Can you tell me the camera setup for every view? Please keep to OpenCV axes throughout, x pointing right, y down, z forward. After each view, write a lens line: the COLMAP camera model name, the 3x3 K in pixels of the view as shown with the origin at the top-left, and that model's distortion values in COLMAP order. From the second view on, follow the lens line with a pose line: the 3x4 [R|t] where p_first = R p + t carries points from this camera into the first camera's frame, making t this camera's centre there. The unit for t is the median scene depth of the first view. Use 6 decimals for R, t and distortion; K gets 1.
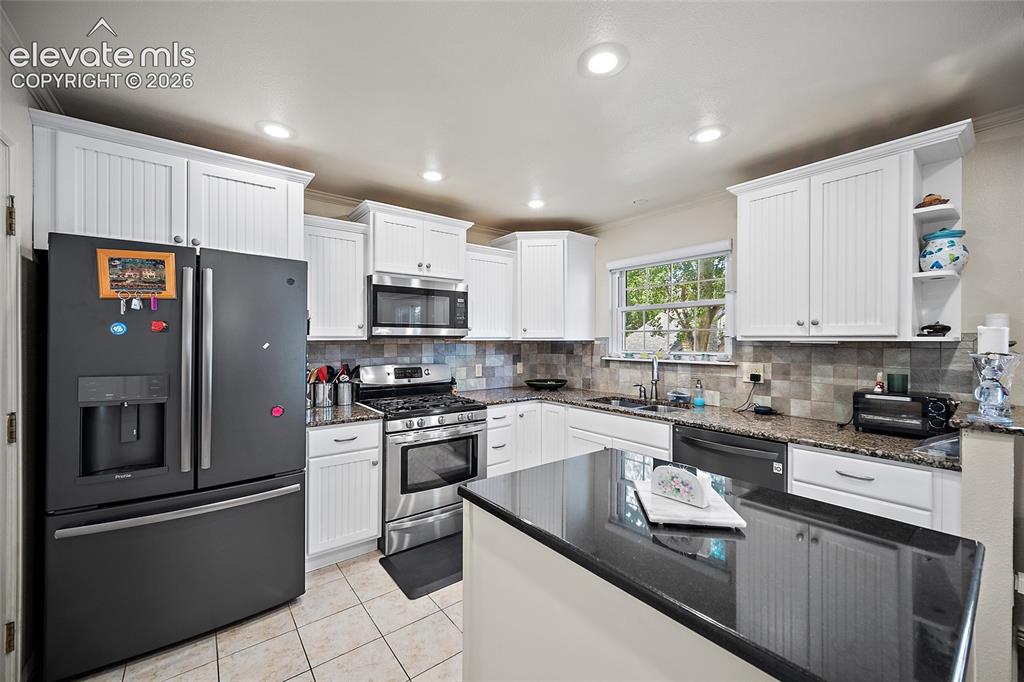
lens RADIAL K [[403.5, 0, 517.9], [0, 403.5, 339.2], [0, 0, 1]] dist [-0.006963, 0.001583]
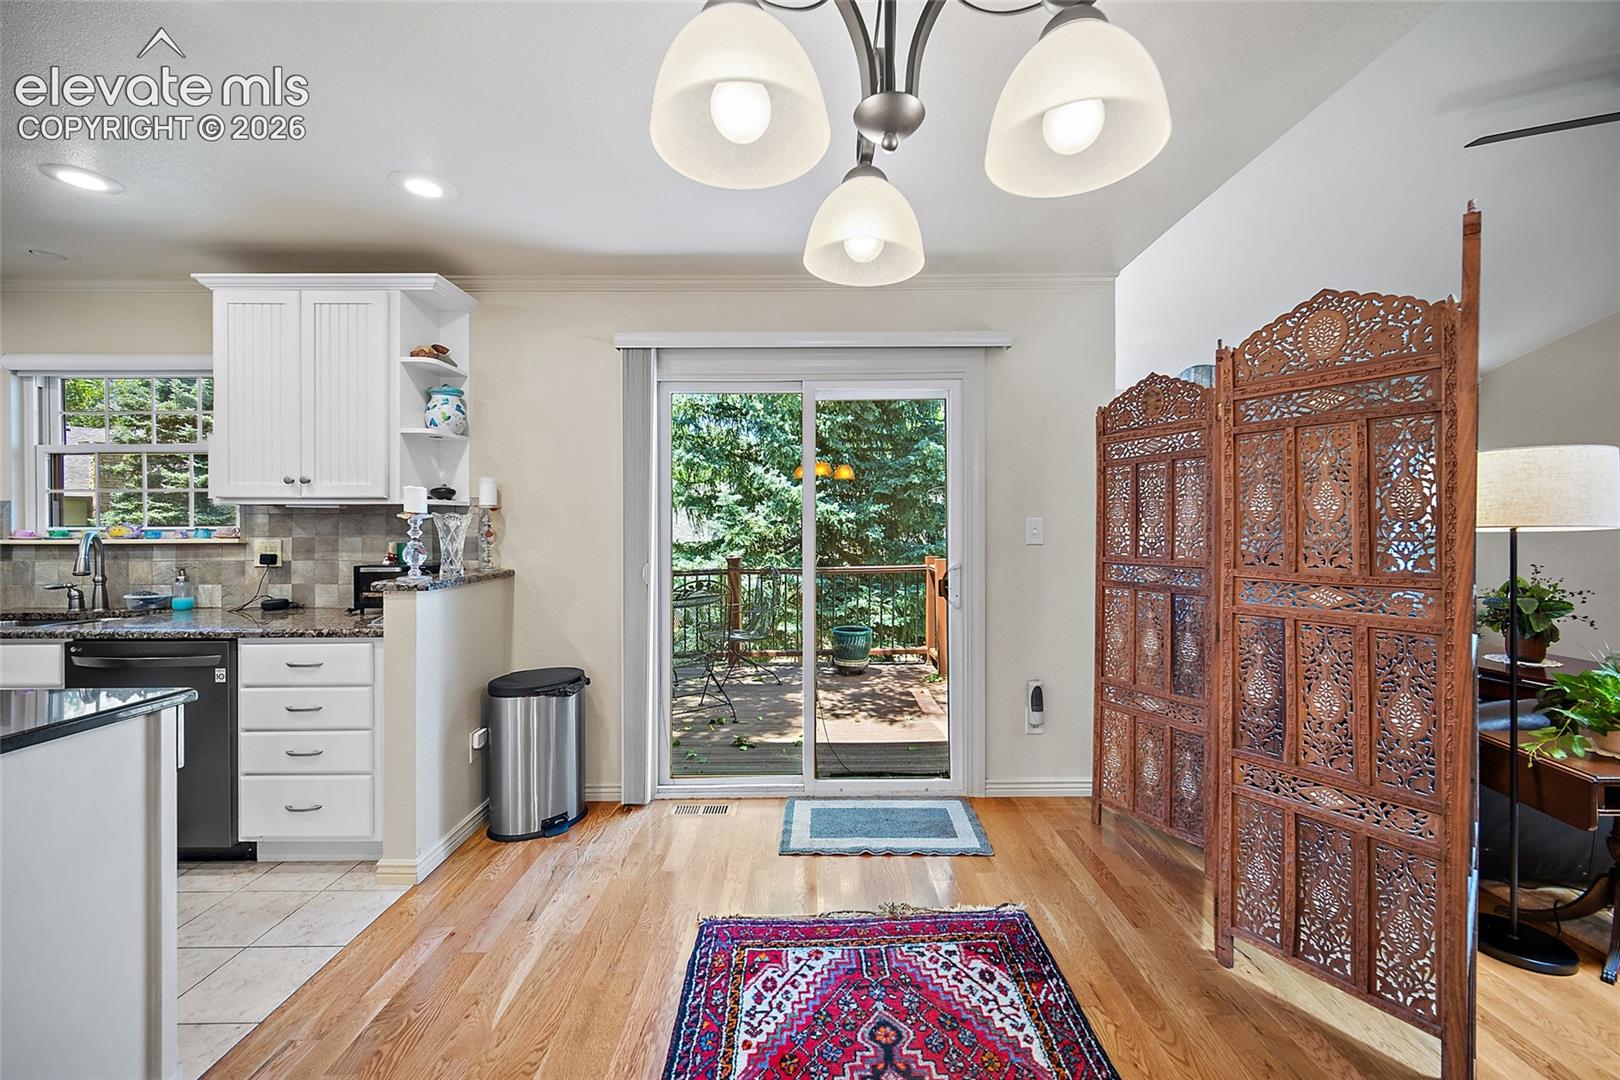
lens RADIAL K [[638.3, 0, 816.0], [0, 638.3, 525.1], [0, 0, 1]] dist [-0.006963, 0.001583]
pose [[0.617308, -0.004648, 0.786708, 0.330104], [0.002414, 0.999989, 0.004014, 0.036495], [-0.786718, -0.000578, 0.617313, -0.458647]]
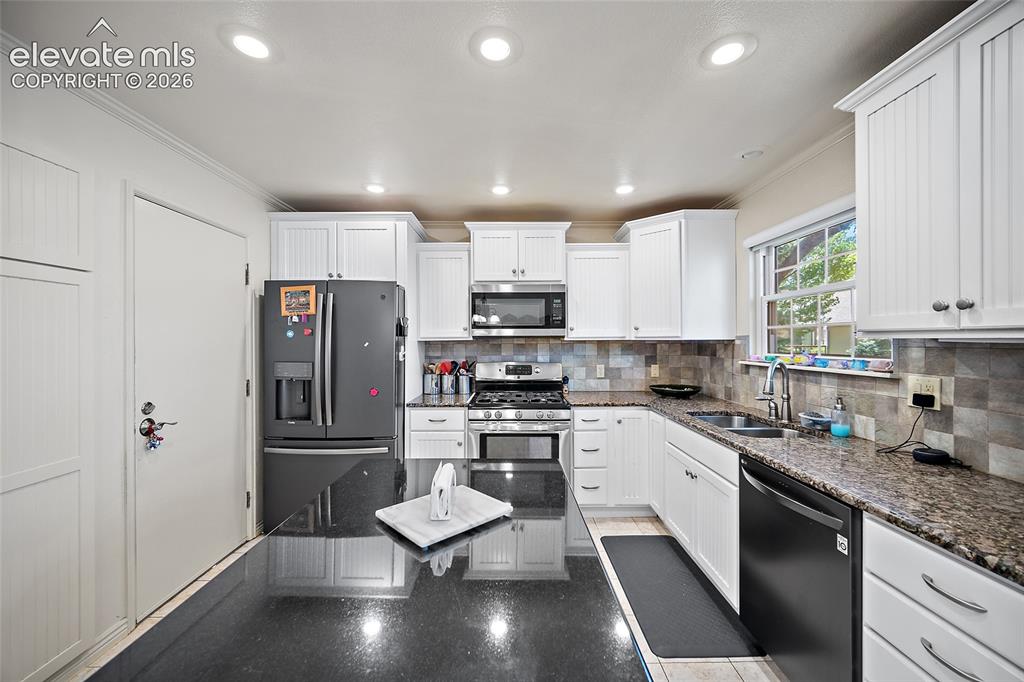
lens RADIAL K [[403.5, 0, 514.4], [0, 403.5, 340.0], [0, 0, 1]] dist [-0.006963, 0.001583]
pose [[0.789213, -0.004583, -0.614102, 0.509179], [0.005166, 0.999986, -0.000824, 0.003534], [0.614098, -0.002522, 0.789226, 0.166205]]
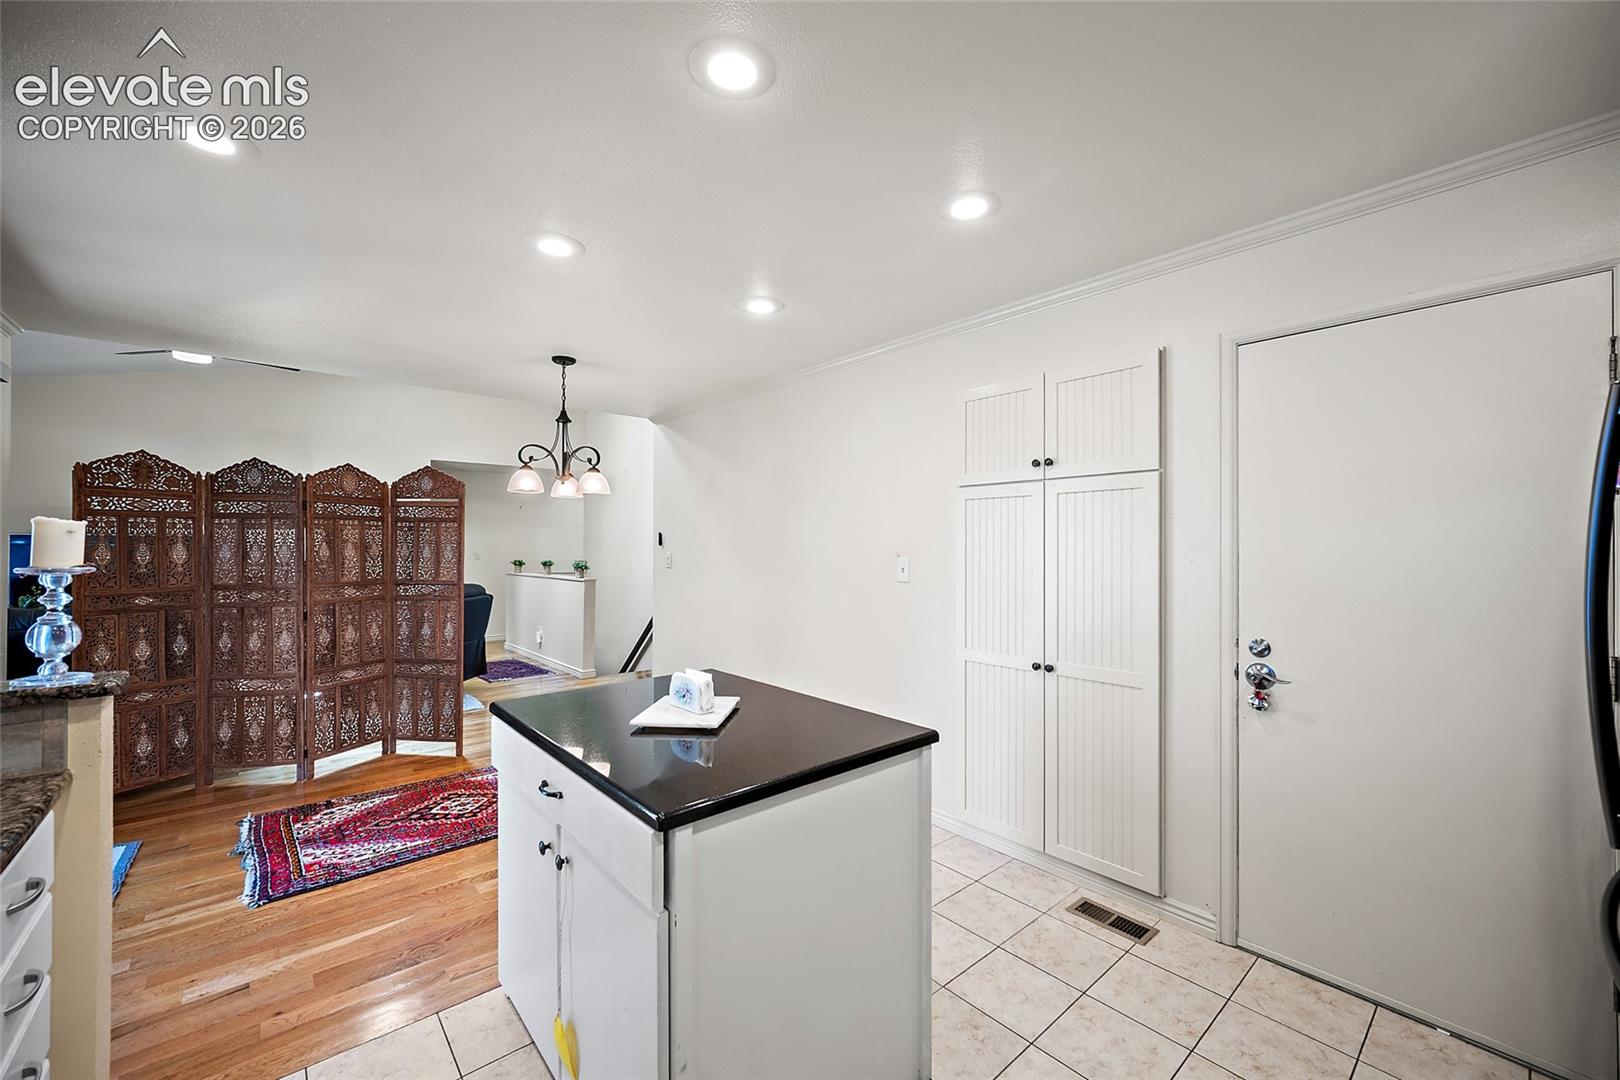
lens RADIAL K [[638.3, 0, 817.0], [0, 638.3, 539.6], [0, 0, 1]] dist [-0.006963, 0.001583]
pose [[-0.999066, -0.004437, -0.042992, 0.074116], [-0.003856, 0.999900, -0.013580, 0.003391], [0.043048, -0.013402, -0.998983, 1.183112]]
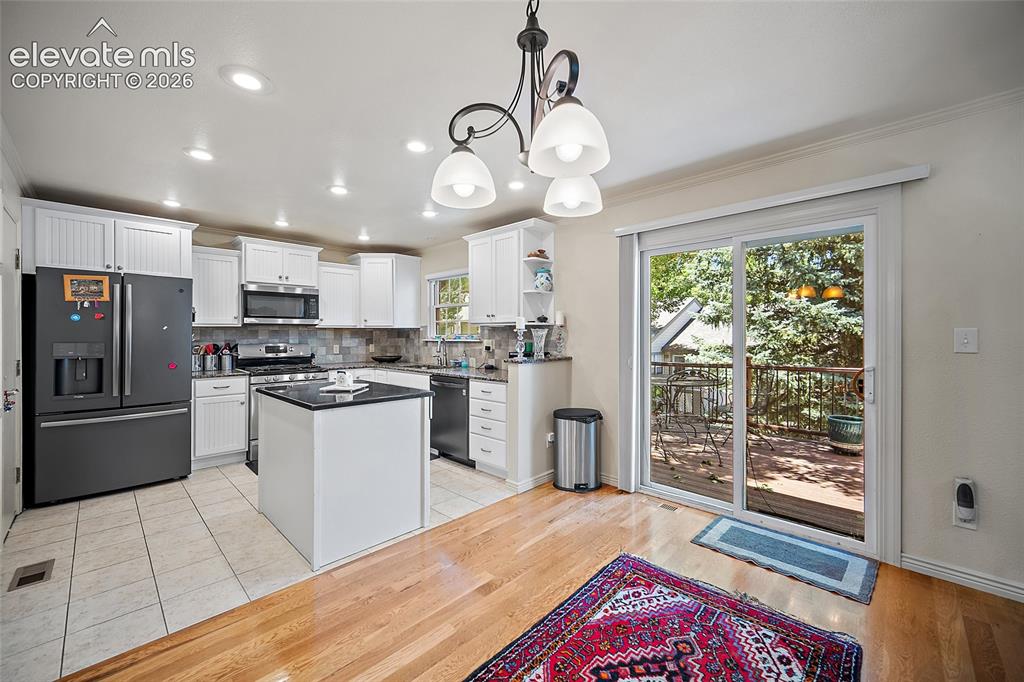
lens RADIAL K [[403.5, 0, 515.1], [0, 403.5, 333.4], [0, 0, 1]] dist [-0.006963, 0.001583]
pose [[0.991161, -0.003220, 0.132629, 0.512704], [0.003161, 0.999995, 0.000660, 0.034963], [-0.132631, -0.000235, 0.991166, -0.735090]]
